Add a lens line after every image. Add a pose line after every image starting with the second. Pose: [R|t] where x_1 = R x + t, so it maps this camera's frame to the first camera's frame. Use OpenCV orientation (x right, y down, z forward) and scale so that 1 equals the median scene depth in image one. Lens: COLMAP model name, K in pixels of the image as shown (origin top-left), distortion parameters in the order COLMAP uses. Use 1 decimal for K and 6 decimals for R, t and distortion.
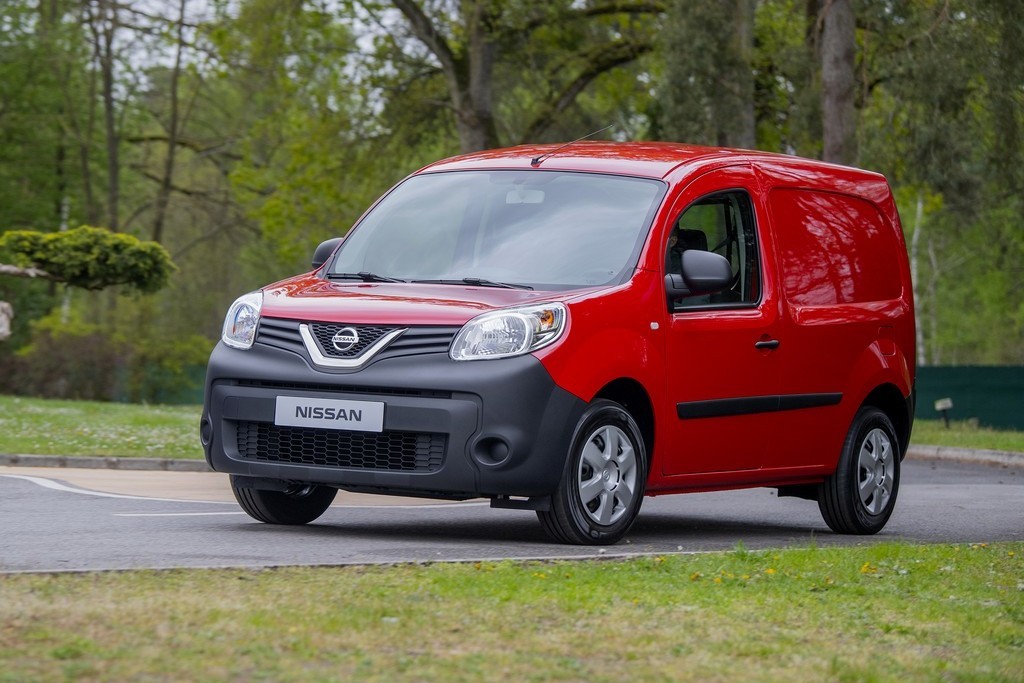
lens RADIAL K [[3062.7, 0, 499.9], [0, 3062.7, 343.2], [0, 0, 1]] dist [0.432395, 0.000000]
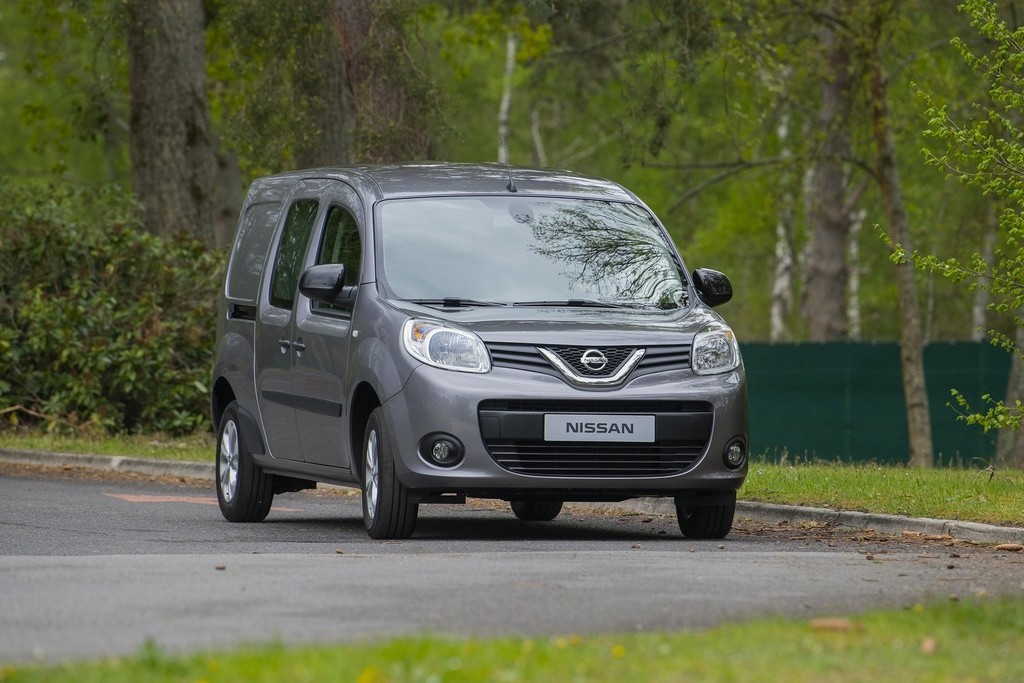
lens RADIAL K [[5890.1, 0, 510.7], [0, 5890.1, 342.6], [0, 0, 1]] dist [1.680387, 0.000000]
pose [[0.990588, -0.003181, 0.136839, -0.127805], [0.002241, 0.999973, 0.007019, -0.007393], [-0.136857, -0.006646, 0.990568, -0.485487]]
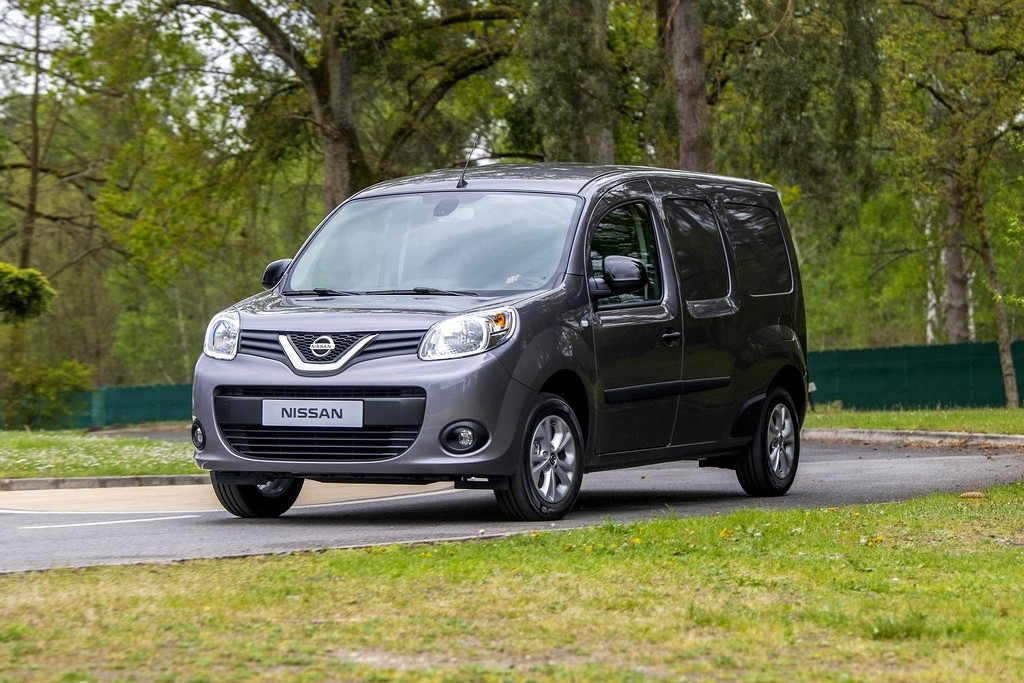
lens RADIAL K [[3062.7, 0, 513.0], [0, 3062.7, 331.3], [0, 0, 1]] dist [0.432395, 0.000000]
pose [[0.997561, -0.052487, 0.046014, -0.002069], [0.052760, 0.998596, -0.004752, 0.002666], [-0.045700, 0.007168, 0.998929, -0.079703]]
